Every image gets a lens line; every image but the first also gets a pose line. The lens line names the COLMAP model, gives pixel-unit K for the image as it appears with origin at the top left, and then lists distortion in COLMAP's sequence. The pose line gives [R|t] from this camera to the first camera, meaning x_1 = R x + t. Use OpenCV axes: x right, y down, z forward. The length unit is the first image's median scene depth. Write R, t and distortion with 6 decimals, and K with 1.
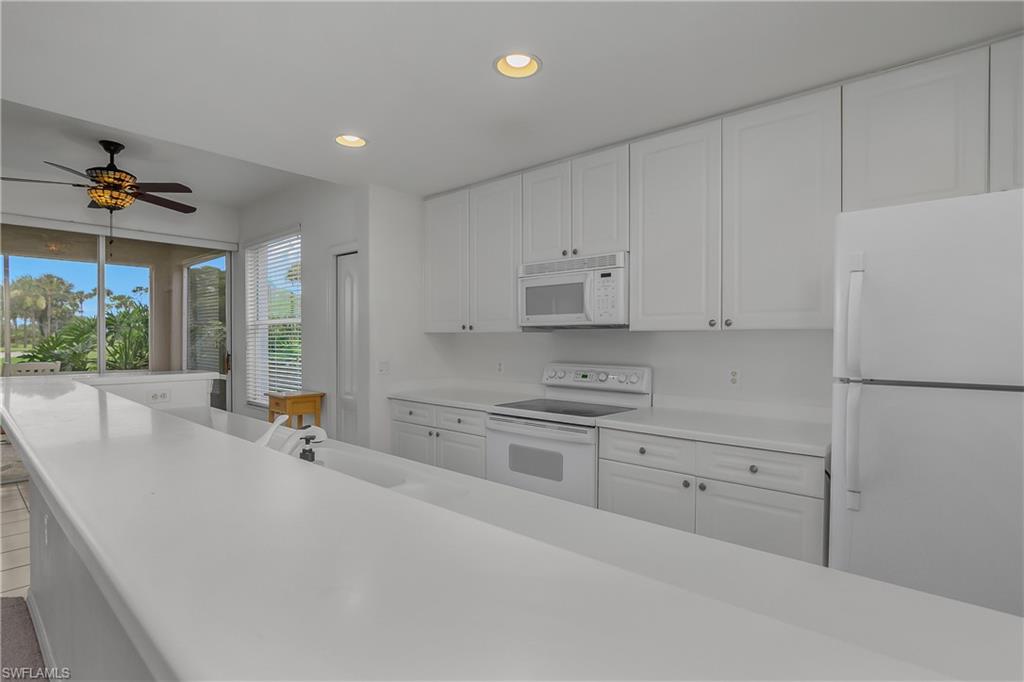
lens RADIAL K [[508.7, 0, 509.7], [0, 508.7, 345.4], [0, 0, 1]] dist [-0.022999, 0.004910]
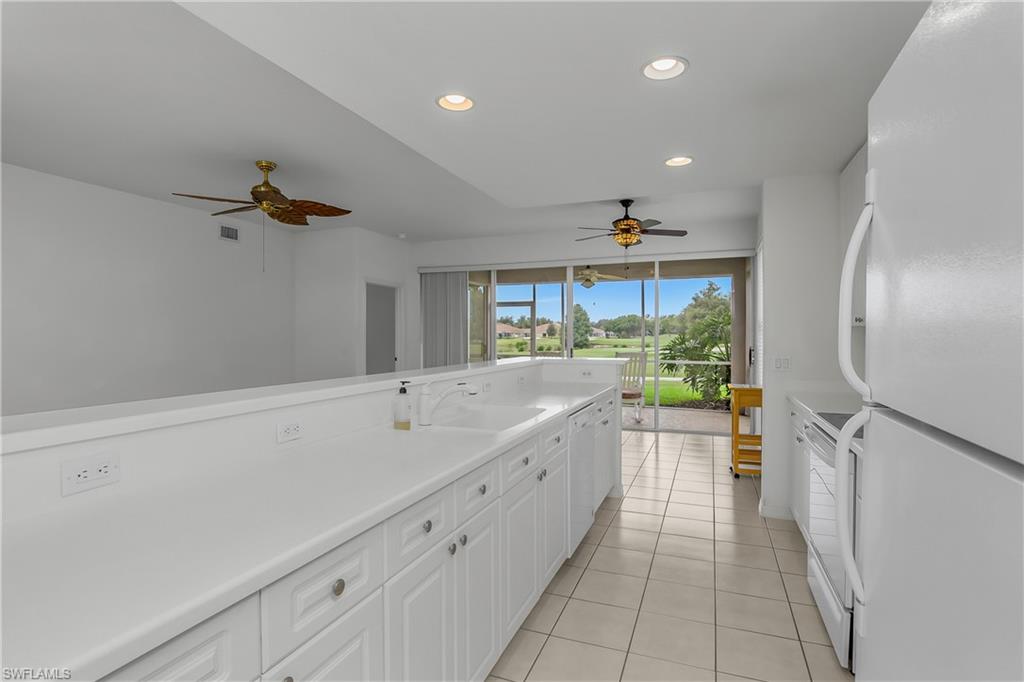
lens RADIAL K [[508.7, 0, 509.6], [0, 508.7, 336.1], [0, 0, 1]] dist [-0.022999, 0.004910]
pose [[0.348591, -0.004323, -0.937265, 0.482403], [-0.009373, 0.999923, -0.008098, 0.002392], [0.937228, 0.011608, 0.348523, 0.190825]]
